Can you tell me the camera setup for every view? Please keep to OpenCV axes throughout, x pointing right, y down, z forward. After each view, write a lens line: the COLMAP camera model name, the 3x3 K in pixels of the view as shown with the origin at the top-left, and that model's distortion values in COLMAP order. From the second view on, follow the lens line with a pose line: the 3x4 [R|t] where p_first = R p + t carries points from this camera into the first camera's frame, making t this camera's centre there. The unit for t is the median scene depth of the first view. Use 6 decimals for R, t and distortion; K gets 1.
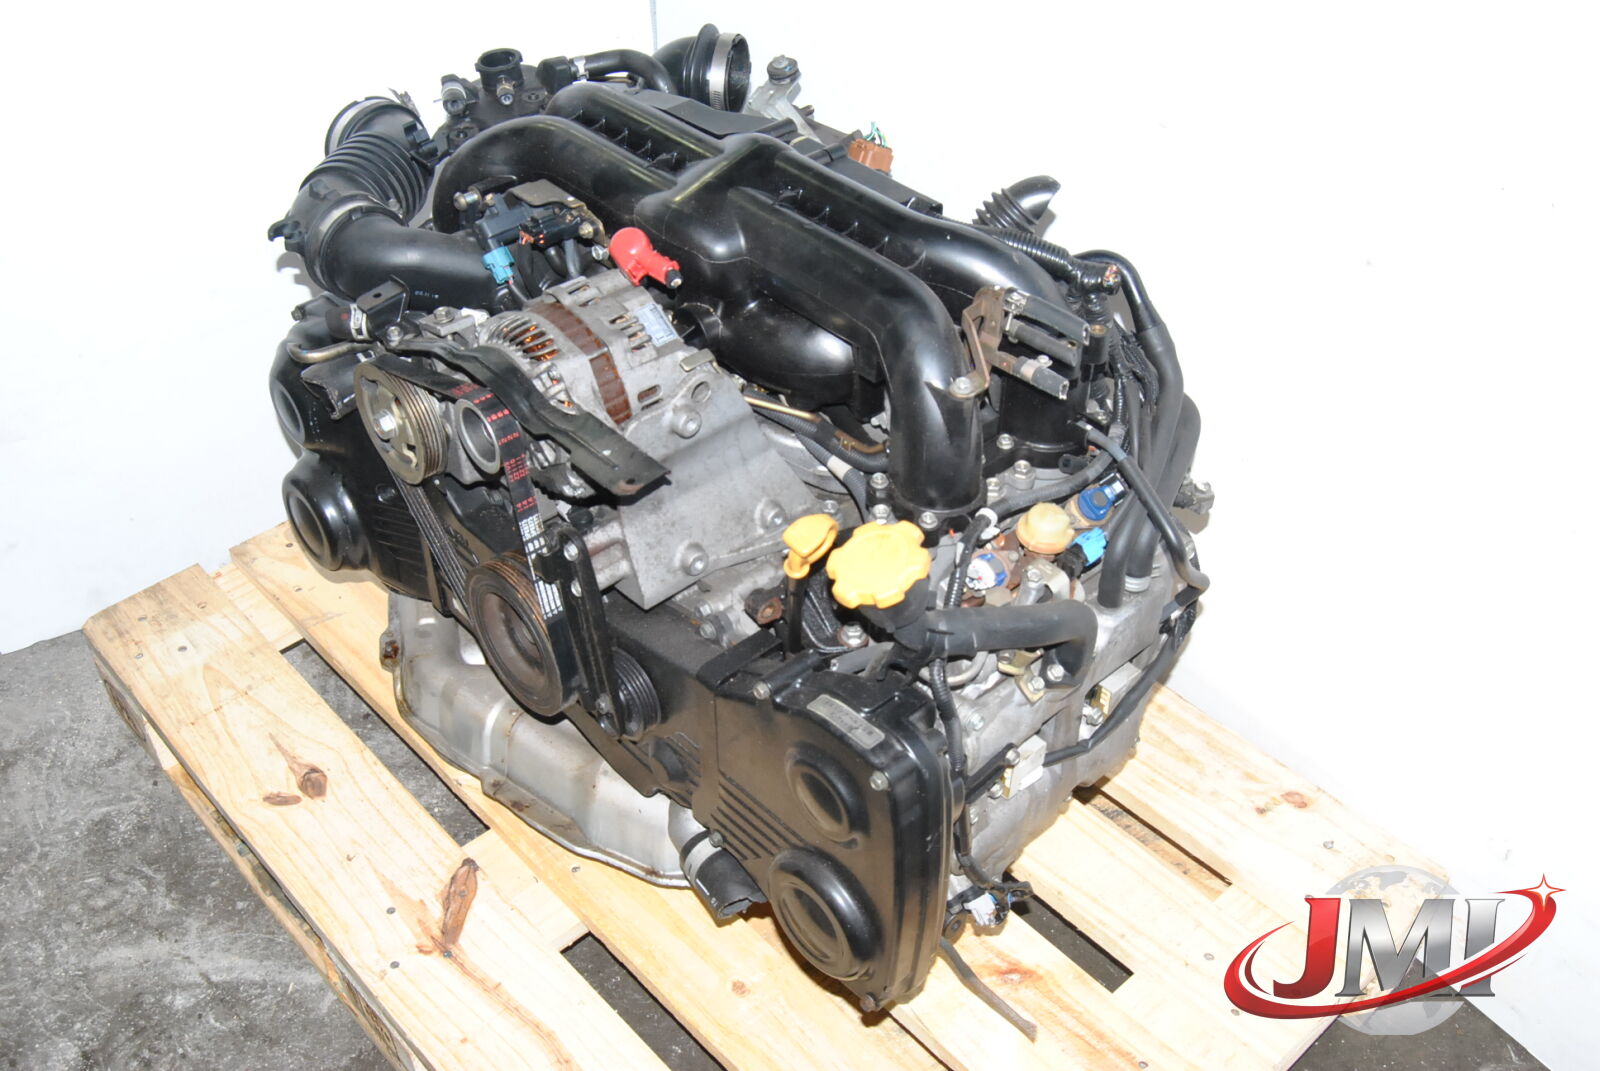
lens RADIAL K [[1612.8, 0, 799.4], [0, 1612.8, 553.5], [0, 0, 1]] dist [-0.056287, 0.000000]
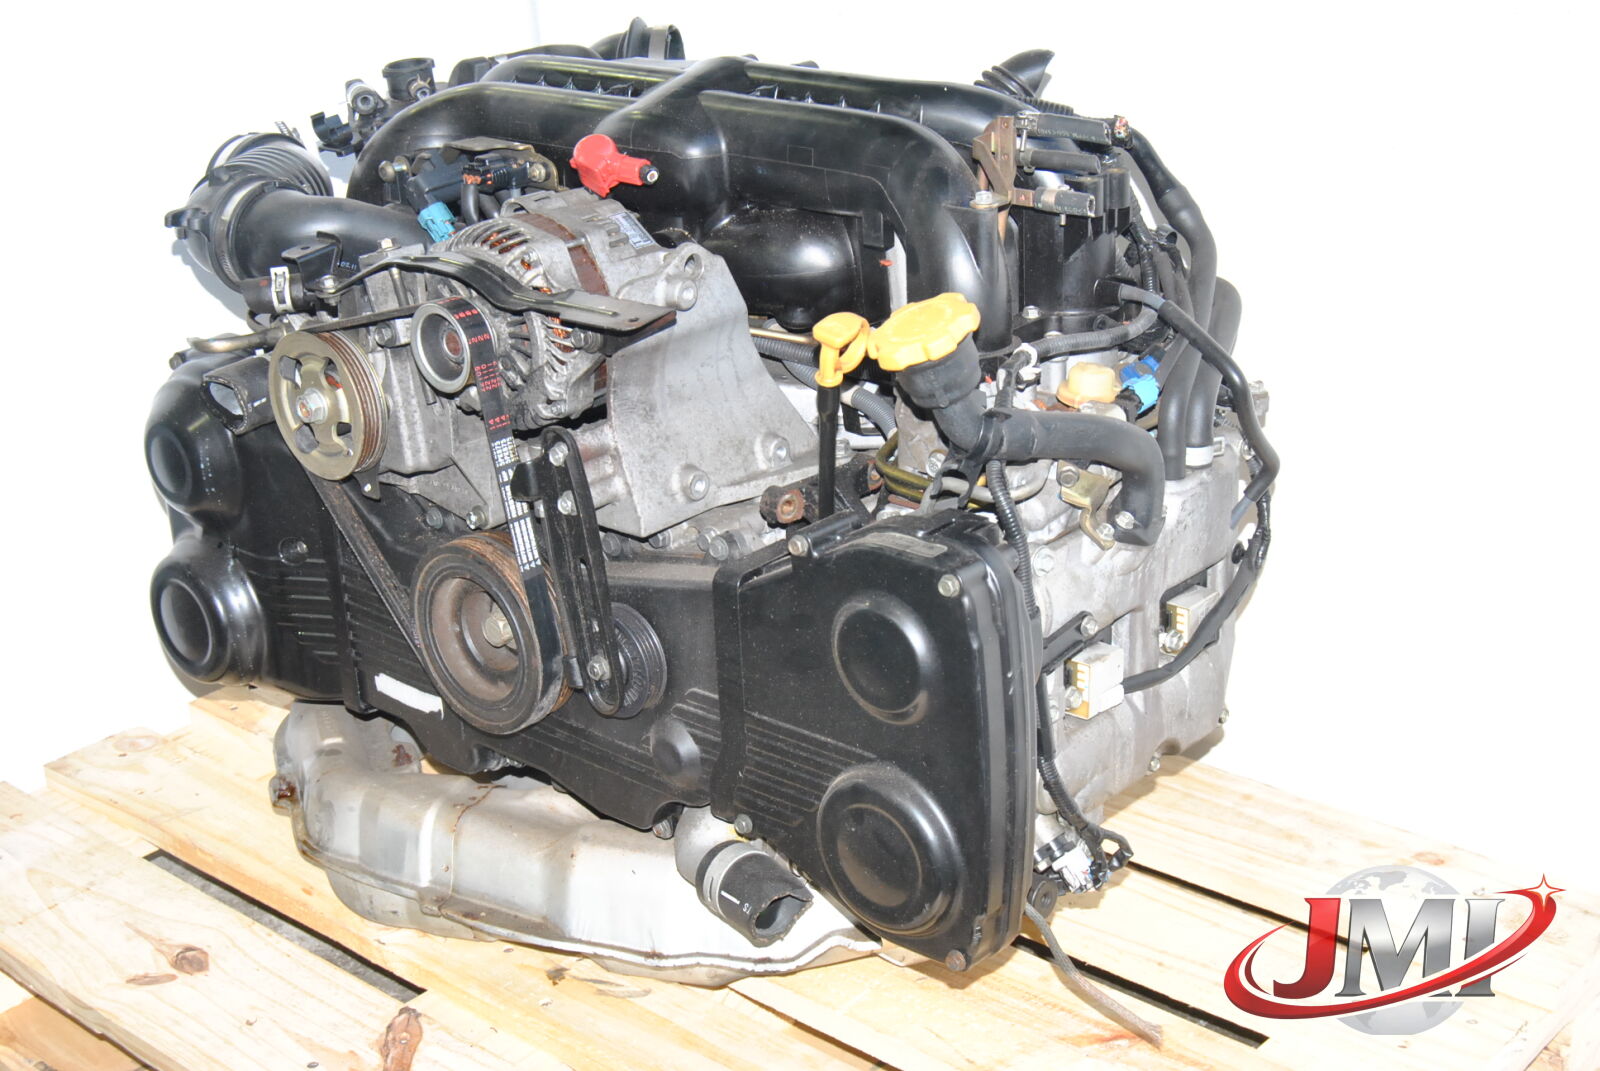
lens RADIAL K [[2262.1, 0, 800.9], [0, 2262.1, 534.6], [0, 0, 1]] dist [-0.007670, 0.000000]
pose [[0.993718, -0.077973, 0.080275, -0.087535], [0.099193, 0.945800, -0.309229, 0.335279], [-0.051812, 0.315249, 0.947593, -0.119539]]
